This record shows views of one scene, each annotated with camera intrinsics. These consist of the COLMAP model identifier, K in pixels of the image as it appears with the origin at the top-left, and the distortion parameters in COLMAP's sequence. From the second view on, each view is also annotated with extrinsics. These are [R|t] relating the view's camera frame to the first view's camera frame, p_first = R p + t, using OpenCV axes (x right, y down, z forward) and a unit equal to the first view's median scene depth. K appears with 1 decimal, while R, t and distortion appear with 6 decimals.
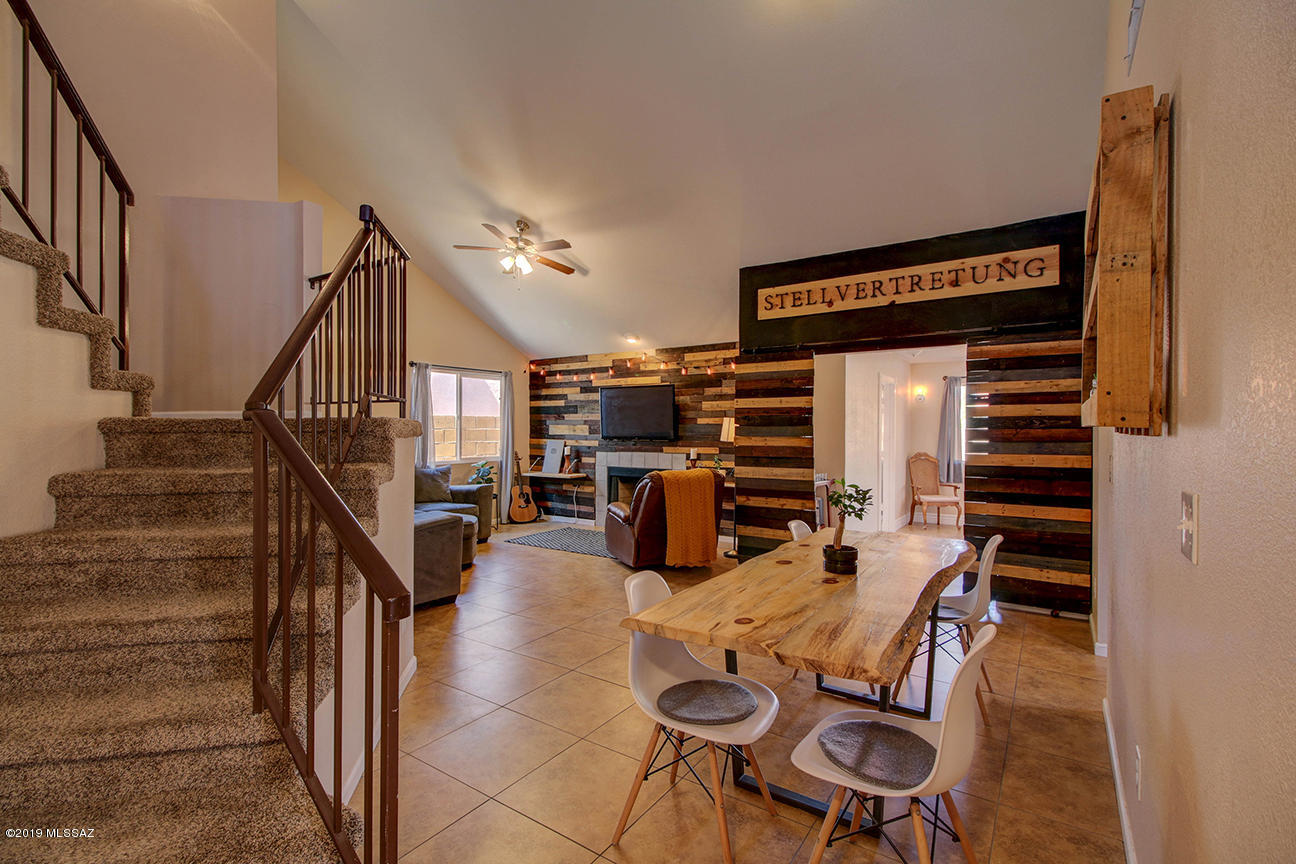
lens RADIAL K [[591.1, 0, 645.1], [0, 591.1, 431.0], [0, 0, 1]] dist [0.029202, -0.015672]
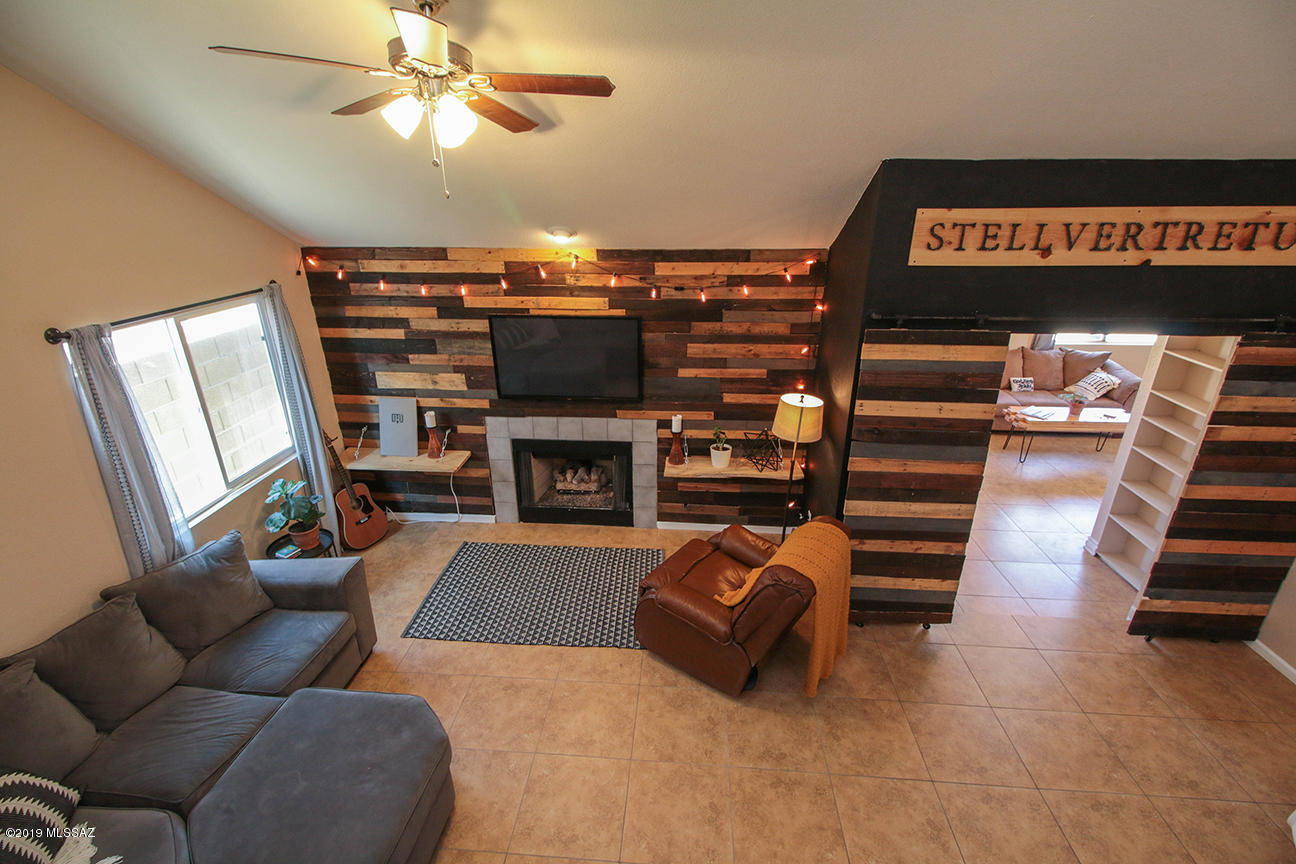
lens RADIAL K [[592.0, 0, 646.3], [0, 592.0, 436.5], [0, 0, 1]] dist [0.027826, -0.015705]
pose [[0.864029, -0.195912, 0.463758, -0.258417], [0.005890, 0.925047, 0.379807, -0.200970], [-0.503407, -0.325433, 0.800422, 0.483797]]
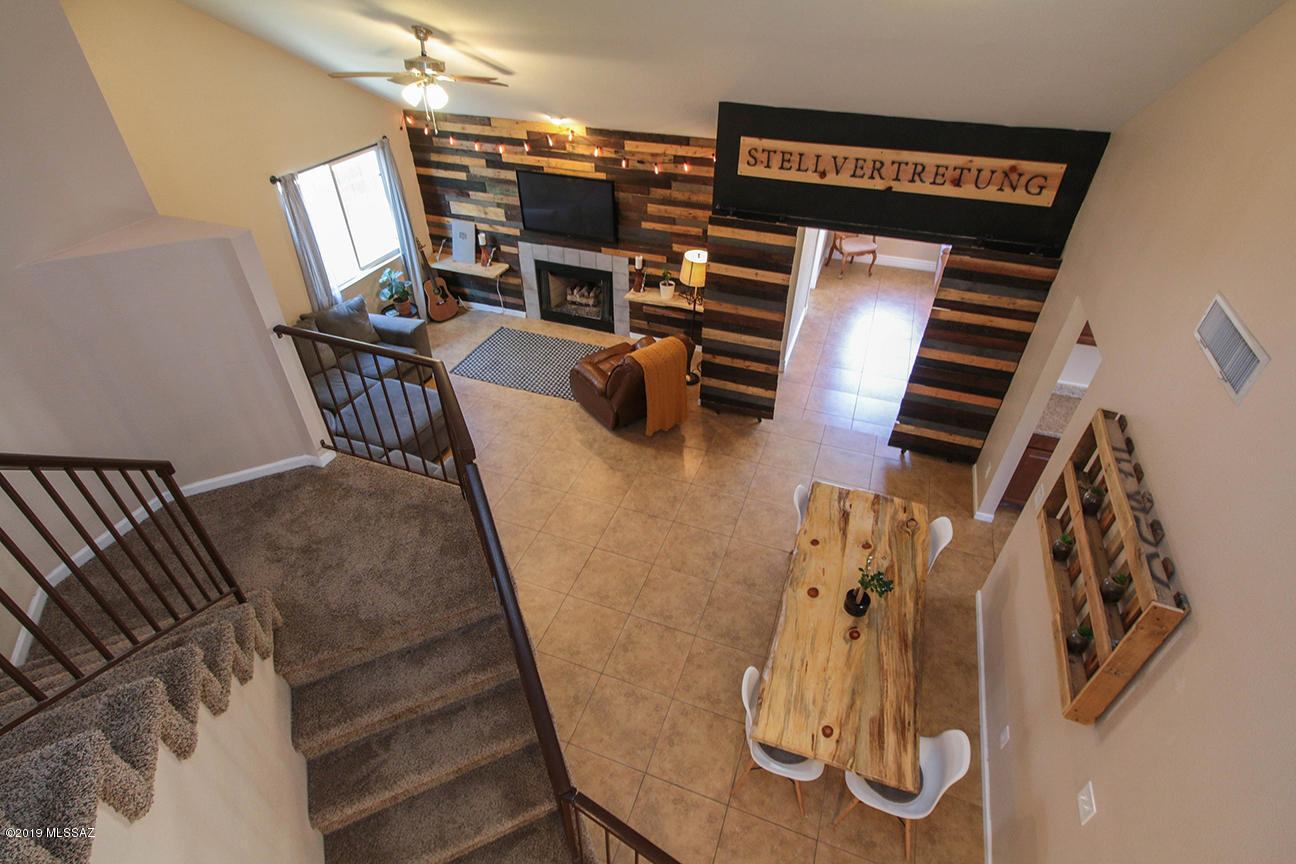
lens RADIAL K [[640.9, 0, 646.9], [0, 640.9, 440.8], [0, 0, 1]] dist [0.014554, -0.000311]
pose [[0.970486, -0.148764, 0.189804, -0.139070], [-0.000573, 0.785632, 0.618694, -0.366087], [-0.241155, -0.600543, 0.762360, 0.060805]]
